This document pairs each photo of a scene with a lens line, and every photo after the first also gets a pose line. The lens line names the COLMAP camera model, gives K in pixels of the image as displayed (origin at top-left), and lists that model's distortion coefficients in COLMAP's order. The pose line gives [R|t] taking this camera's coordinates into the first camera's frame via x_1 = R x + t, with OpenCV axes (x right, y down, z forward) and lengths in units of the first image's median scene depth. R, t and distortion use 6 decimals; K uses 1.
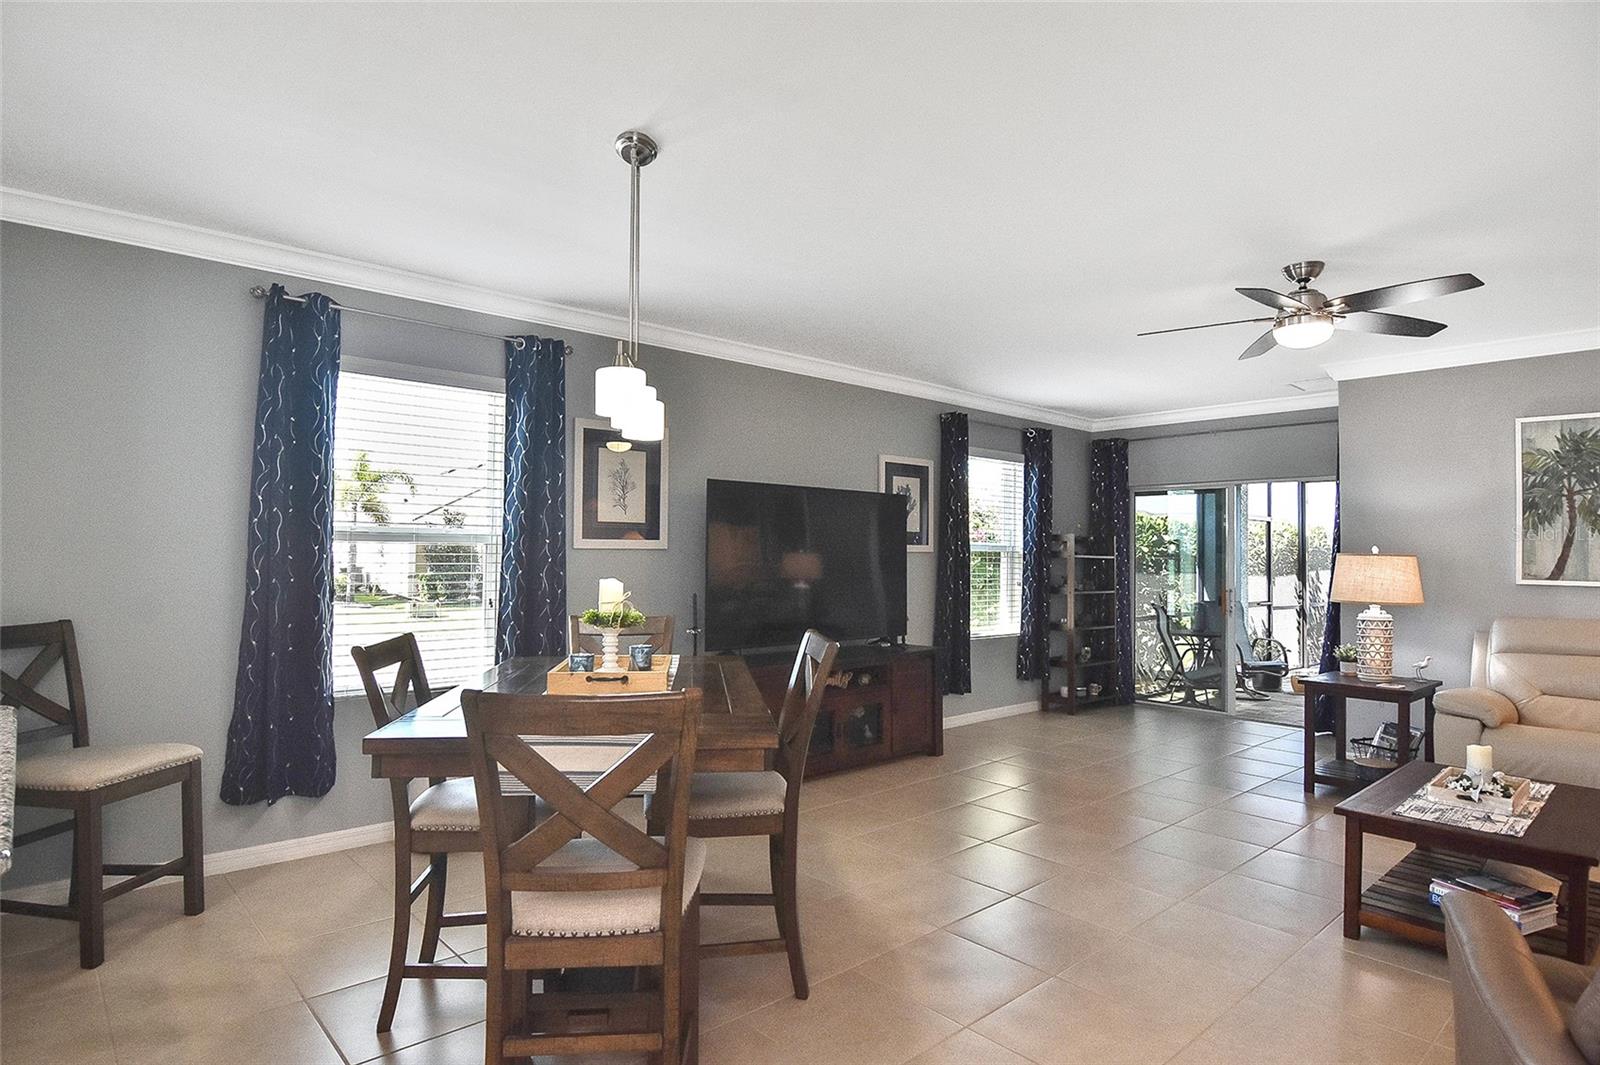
lens RADIAL K [[825.5, 0, 820.5], [0, 825.5, 510.3], [0, 0, 1]] dist [-0.040072, -0.000360]
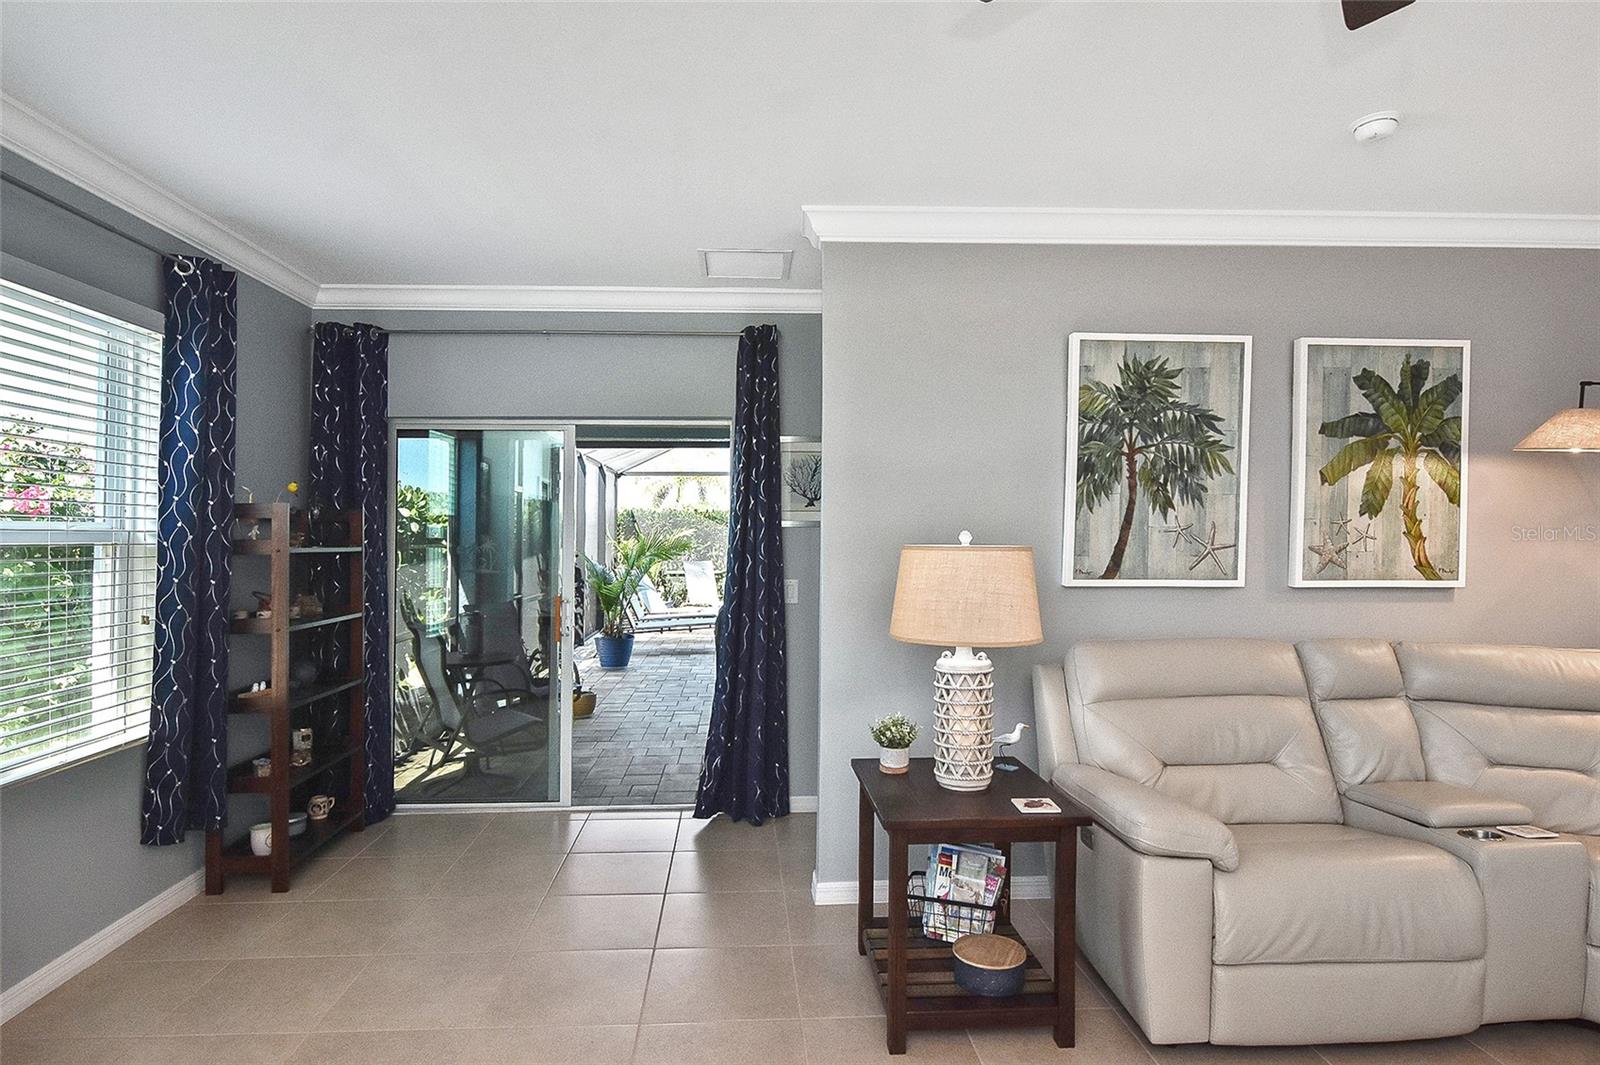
lens RADIAL K [[865.2, 0, 753.1], [0, 865.2, 521.3], [0, 0, 1]] dist [-0.003749, -0.001422]
pose [[0.651151, -0.003624, 0.758940, 0.122342], [-0.029947, 0.999087, 0.030464, 0.018444], [-0.758358, -0.042565, 0.650448, 0.542840]]
